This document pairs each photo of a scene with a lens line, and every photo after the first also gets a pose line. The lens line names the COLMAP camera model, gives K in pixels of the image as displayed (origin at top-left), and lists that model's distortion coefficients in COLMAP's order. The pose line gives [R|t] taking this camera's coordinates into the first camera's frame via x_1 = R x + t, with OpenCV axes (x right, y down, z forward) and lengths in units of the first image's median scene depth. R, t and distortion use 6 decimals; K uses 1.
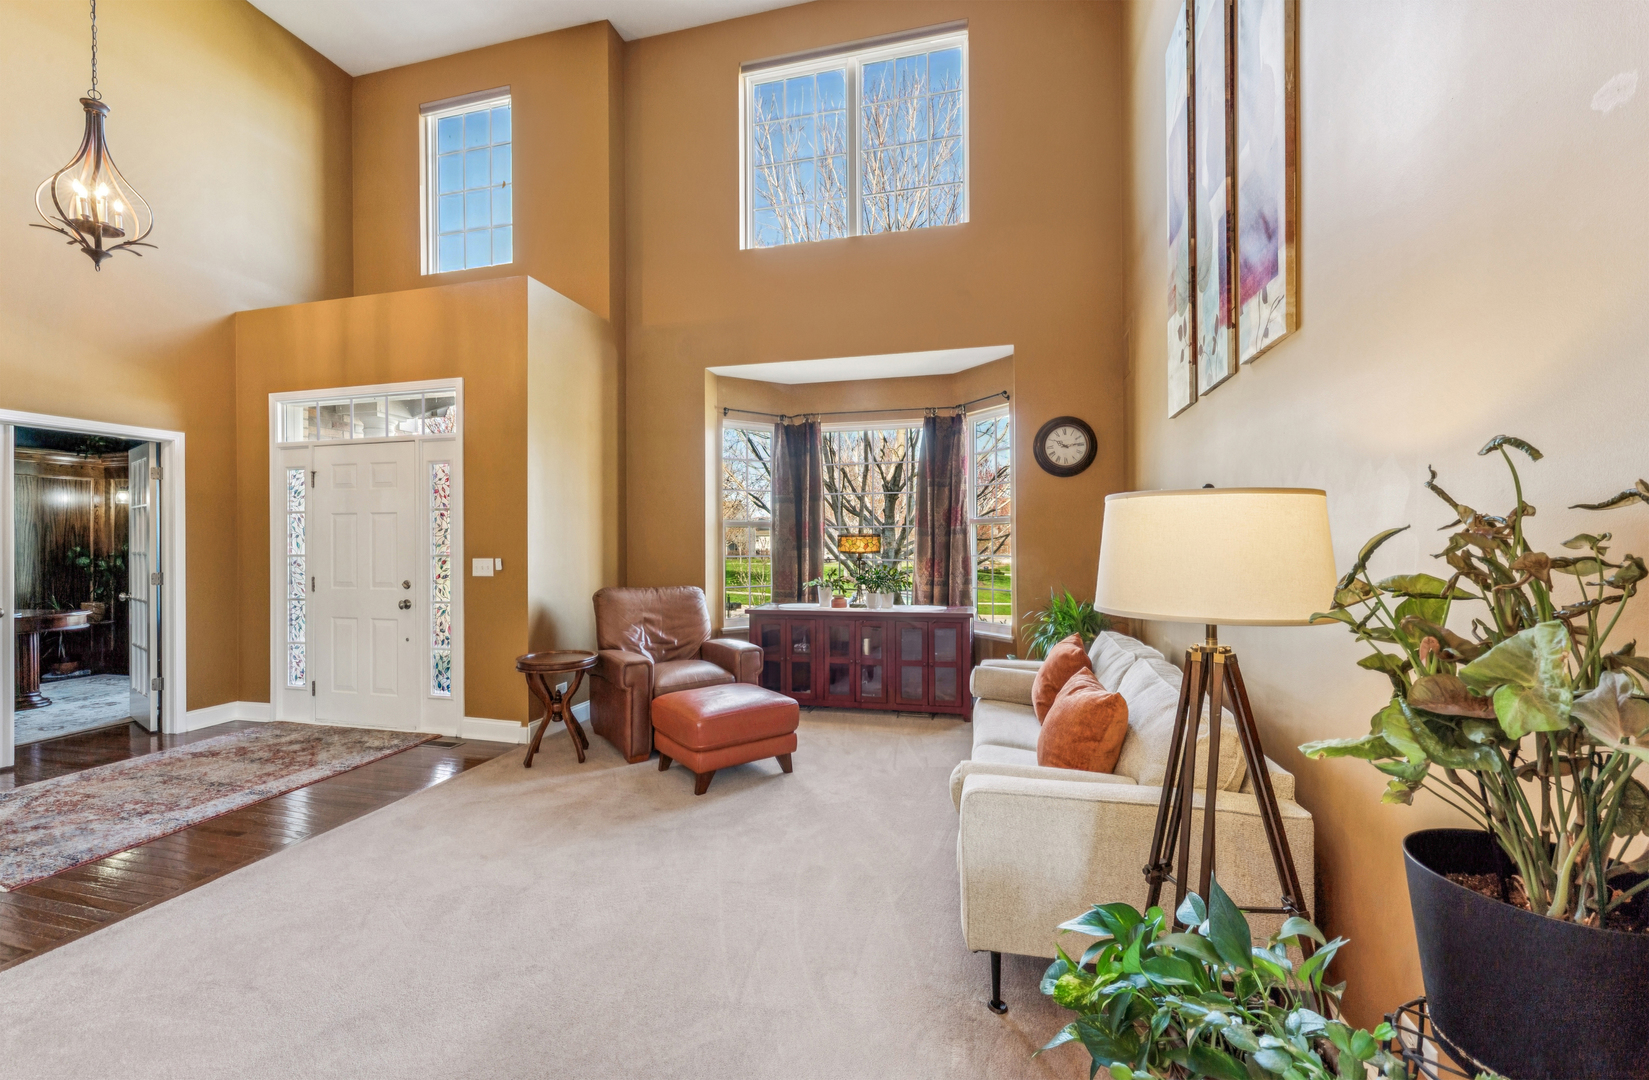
lens RADIAL K [[665.4, 0, 822.2], [0, 665.4, 541.4], [0, 0, 1]] dist [-0.001478, -0.000061]
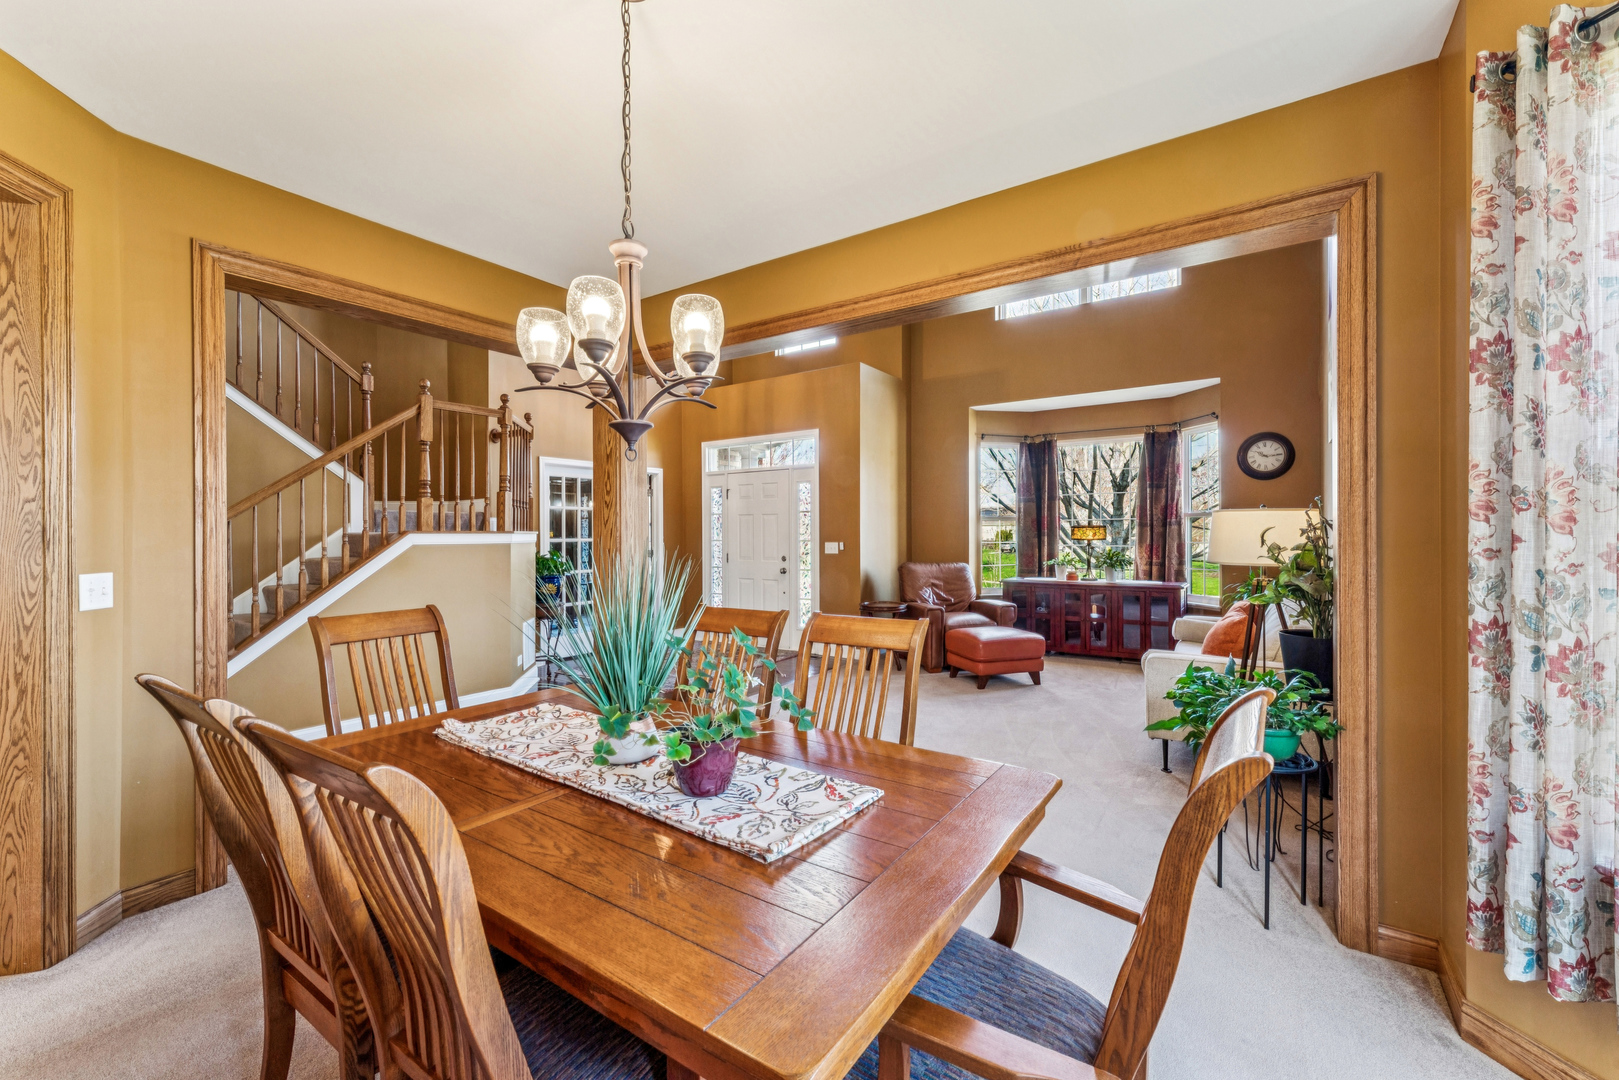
lens RADIAL K [[649.1, 0, 809.2], [0, 649.1, 535.1], [0, 0, 1]] dist [-0.000307, 0.000606]
pose [[0.939314, 0.000461, -0.343059, -0.024078], [0.001724, 0.999980, 0.006064, -0.000911], [0.343055, -0.006287, 0.939294, -0.411943]]
